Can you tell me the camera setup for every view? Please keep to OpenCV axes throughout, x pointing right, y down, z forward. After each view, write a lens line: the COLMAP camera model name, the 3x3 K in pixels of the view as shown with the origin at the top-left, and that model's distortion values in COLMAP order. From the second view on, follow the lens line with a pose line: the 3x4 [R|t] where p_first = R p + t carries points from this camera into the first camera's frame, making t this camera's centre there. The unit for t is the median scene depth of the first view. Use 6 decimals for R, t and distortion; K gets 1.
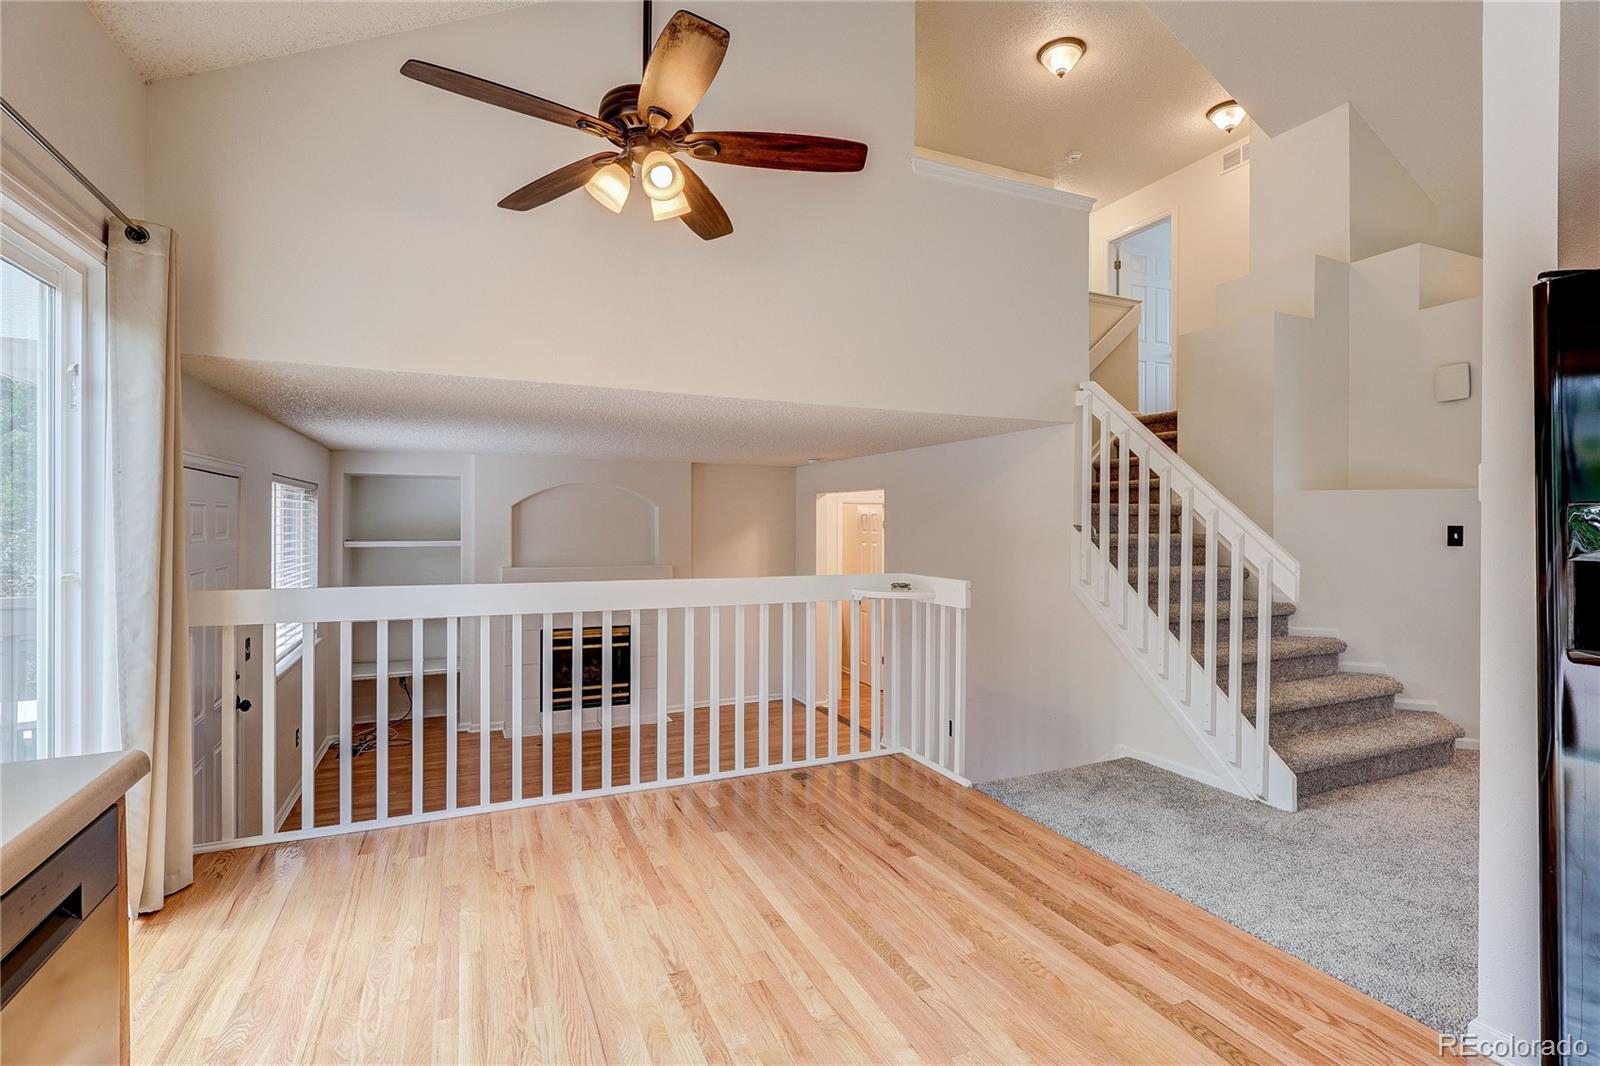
lens RADIAL K [[760.2, 0, 773.8], [0, 760.2, 524.3], [0, 0, 1]] dist [0.005047, 0.002107]
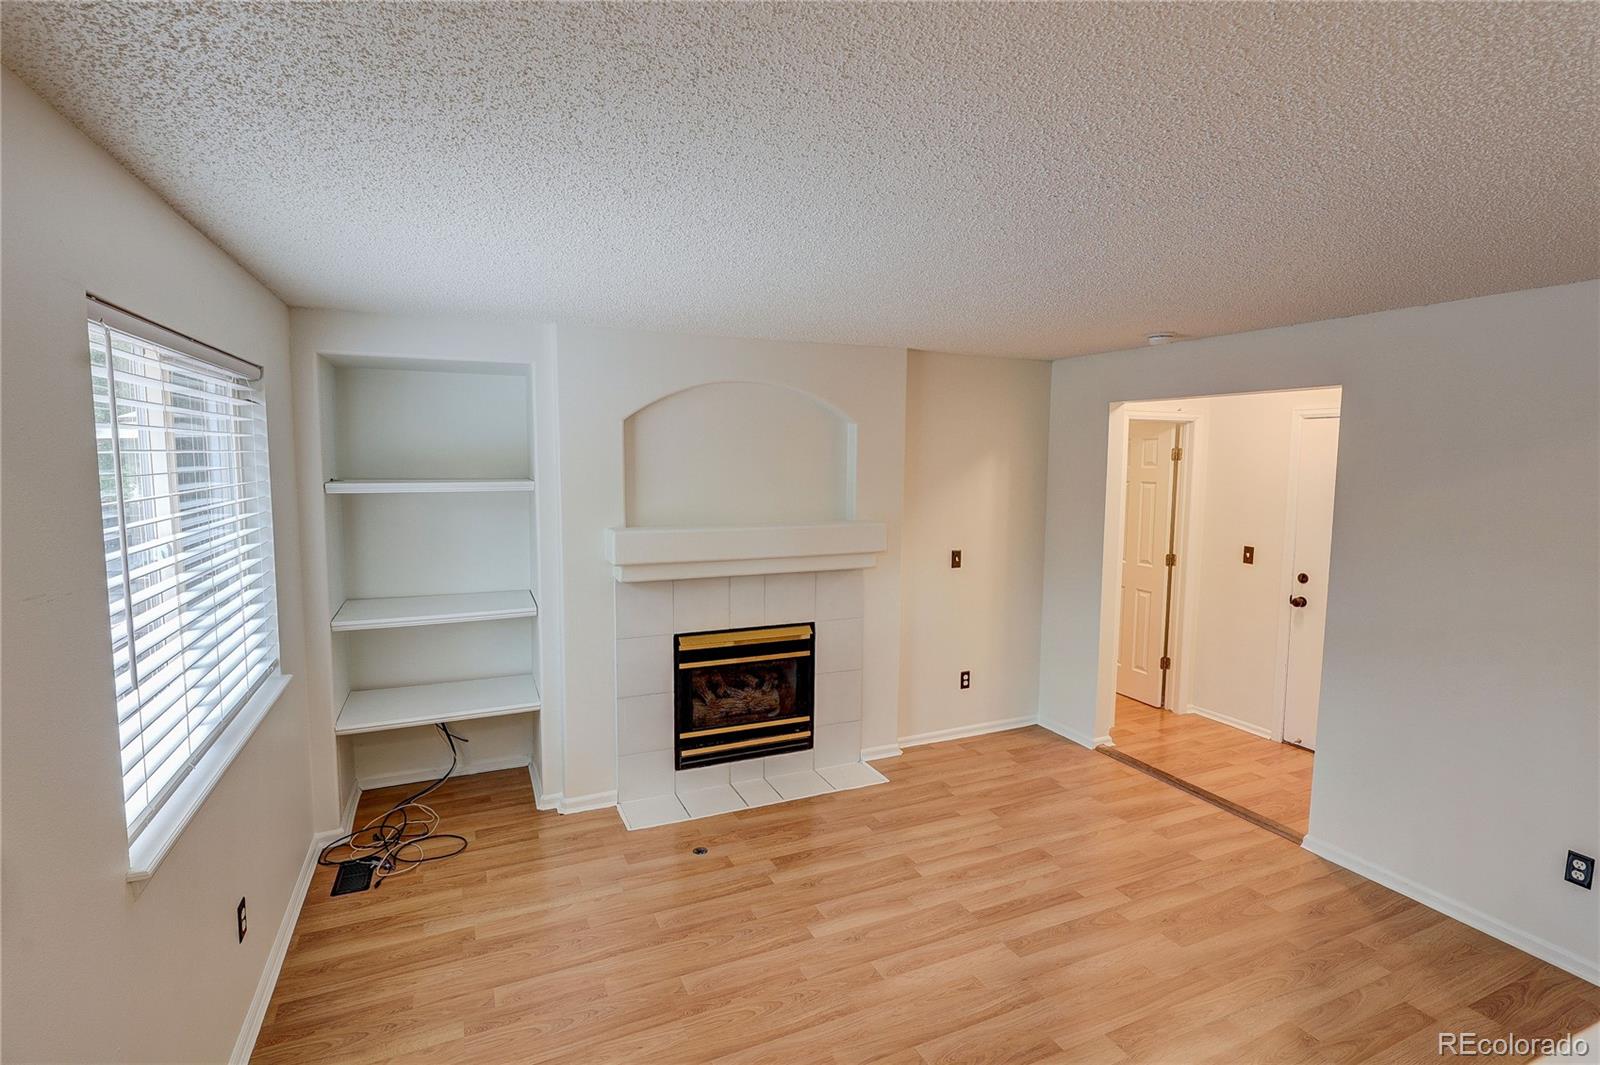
lens RADIAL K [[760.2, 0, 768.1], [0, 760.2, 529.4], [0, 0, 1]] dist [0.005047, 0.002107]
pose [[0.999987, 0.002858, 0.004206, -0.242322], [-0.003259, 0.995114, 0.098675, 0.001028], [-0.003904, -0.098687, 0.995111, 0.438977]]
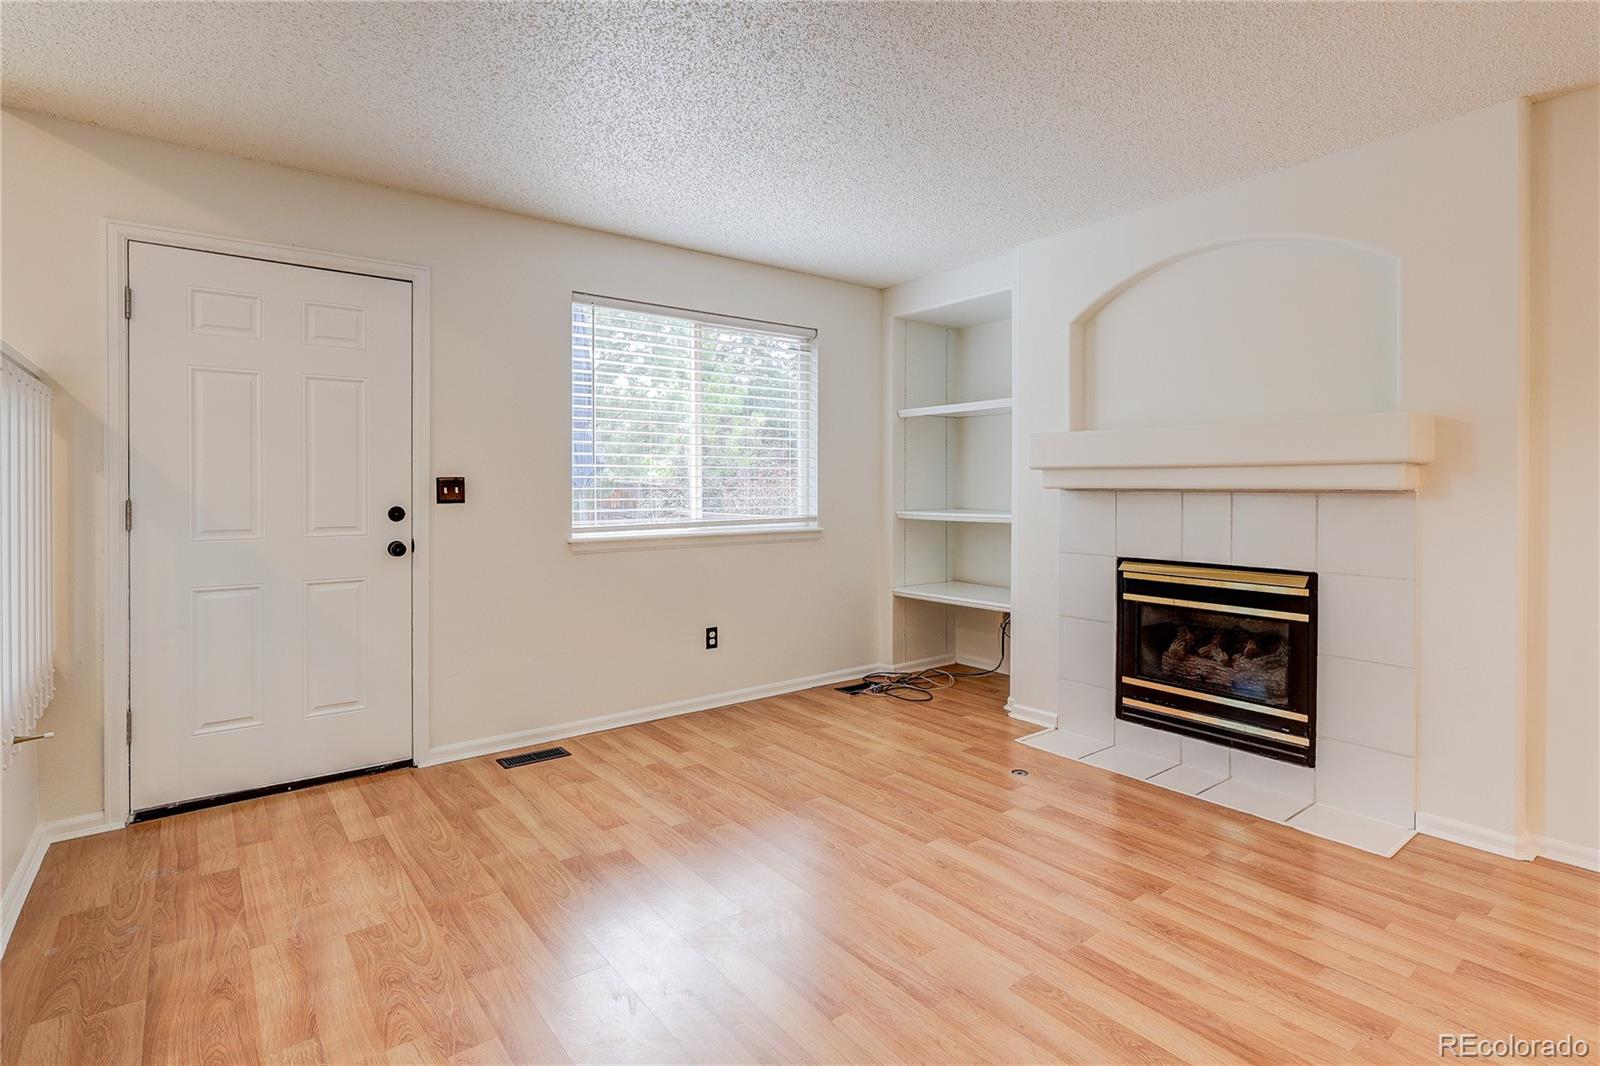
lens RADIAL K [[760.2, 0, 824.1], [0, 760.2, 502.3], [0, 0, 1]] dist [0.005047, 0.002107]
pose [[0.282204, 0.017473, -0.959195, 0.127258], [0.002700, 0.999816, 0.019008, 0.094331], [0.959351, -0.007954, 0.282105, 0.686296]]
